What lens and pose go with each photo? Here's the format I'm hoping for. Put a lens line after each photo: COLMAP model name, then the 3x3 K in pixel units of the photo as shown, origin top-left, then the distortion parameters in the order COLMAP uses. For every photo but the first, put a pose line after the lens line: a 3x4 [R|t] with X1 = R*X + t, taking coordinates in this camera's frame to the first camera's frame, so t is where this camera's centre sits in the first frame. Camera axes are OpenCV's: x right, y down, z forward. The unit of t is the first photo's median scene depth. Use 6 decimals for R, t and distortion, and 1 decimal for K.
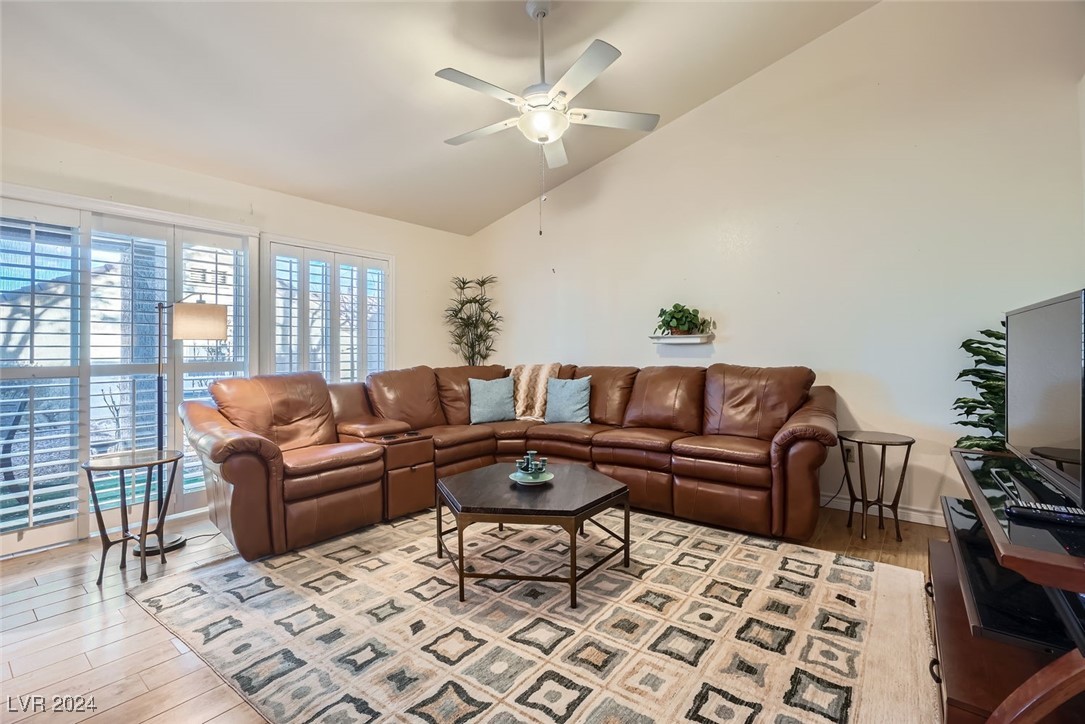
lens RADIAL K [[481.1, 0, 533.6], [0, 481.1, 355.5], [0, 0, 1]] dist [-0.007094, 0.000817]
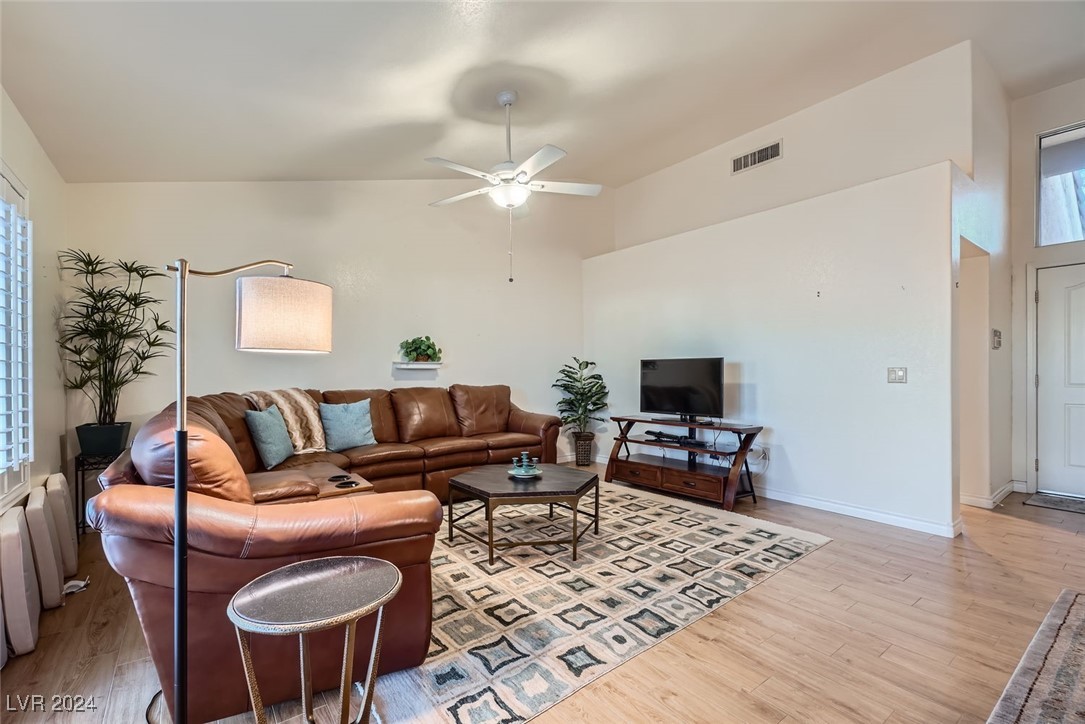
lens RADIAL K [[481.1, 0, 534.7], [0, 481.1, 369.5], [0, 0, 1]] dist [-0.007094, 0.000817]
pose [[0.259089, 0.010837, 0.965793, -1.649921], [0.011796, 0.999827, -0.014383, -0.000060], [-0.965781, 0.015119, 0.258917, 0.846526]]
